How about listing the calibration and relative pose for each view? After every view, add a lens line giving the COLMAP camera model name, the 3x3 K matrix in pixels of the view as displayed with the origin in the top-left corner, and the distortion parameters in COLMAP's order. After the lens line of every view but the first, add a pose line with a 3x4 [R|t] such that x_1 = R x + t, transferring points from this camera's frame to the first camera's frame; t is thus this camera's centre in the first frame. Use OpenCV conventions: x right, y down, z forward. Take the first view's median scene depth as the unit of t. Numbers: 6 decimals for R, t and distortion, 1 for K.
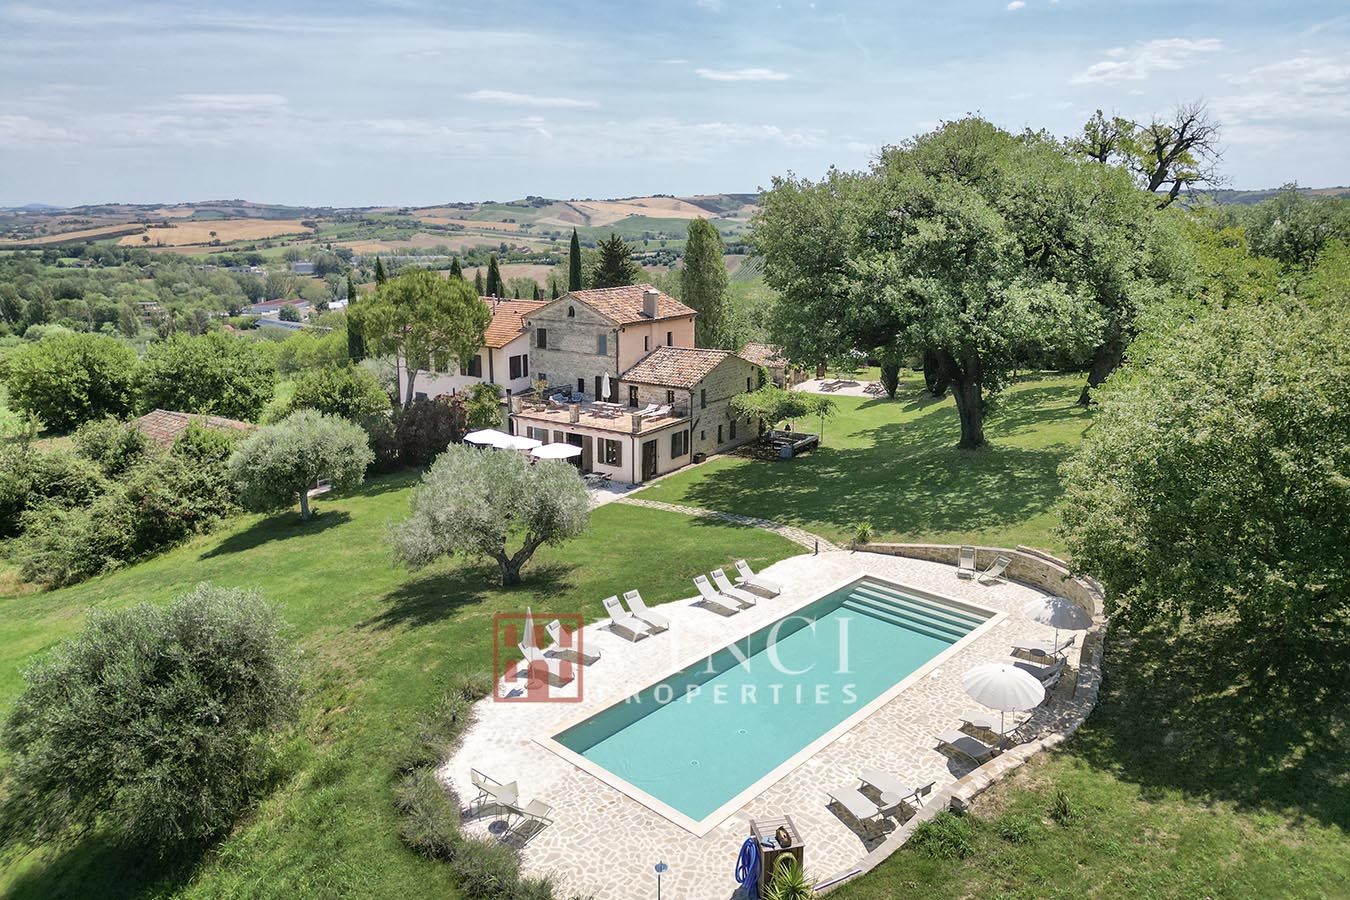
lens RADIAL K [[931.0, 0, 668.5], [0, 931.0, 414.7], [0, 0, 1]] dist [0.076491, -0.067649]
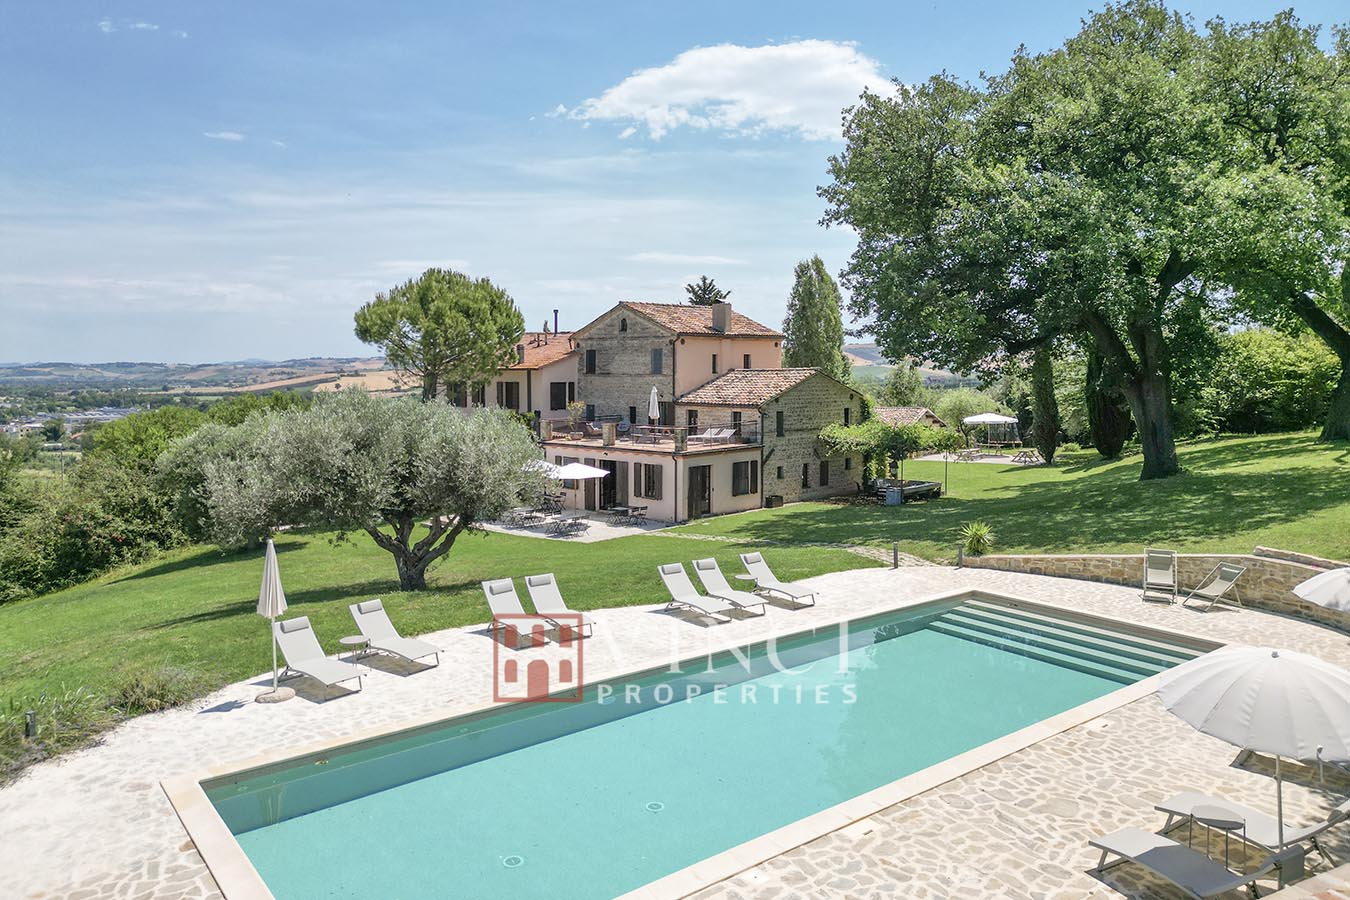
lens RADIAL K [[933.9, 0, 670.1], [0, 933.9, 403.0], [0, 0, 1]] dist [0.083496, -0.085435]
pose [[0.986929, 0.003405, -0.161119, 0.078567], [-0.030551, 0.985600, -0.166311, 0.105528], [0.158232, 0.169059, 0.972821, 0.251943]]
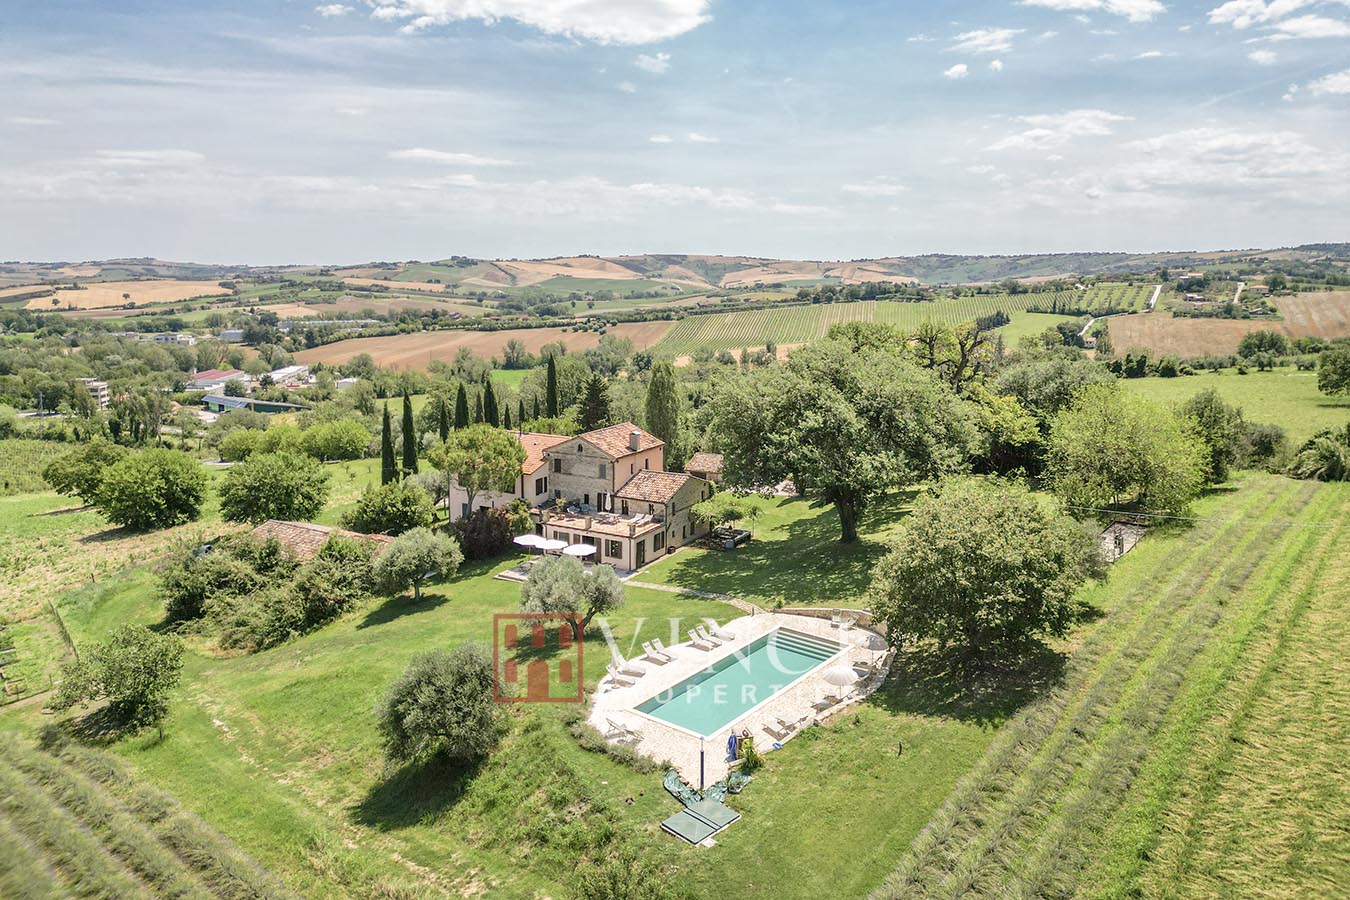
lens RADIAL K [[933.9, 0, 670.1], [0, 933.9, 403.0], [0, 0, 1]] dist [0.083496, -0.085435]
pose [[0.996713, -0.007968, 0.080622, -0.093194], [0.013843, 0.997267, -0.072580, -0.083962], [-0.079823, 0.073458, 0.994099, -0.524284]]
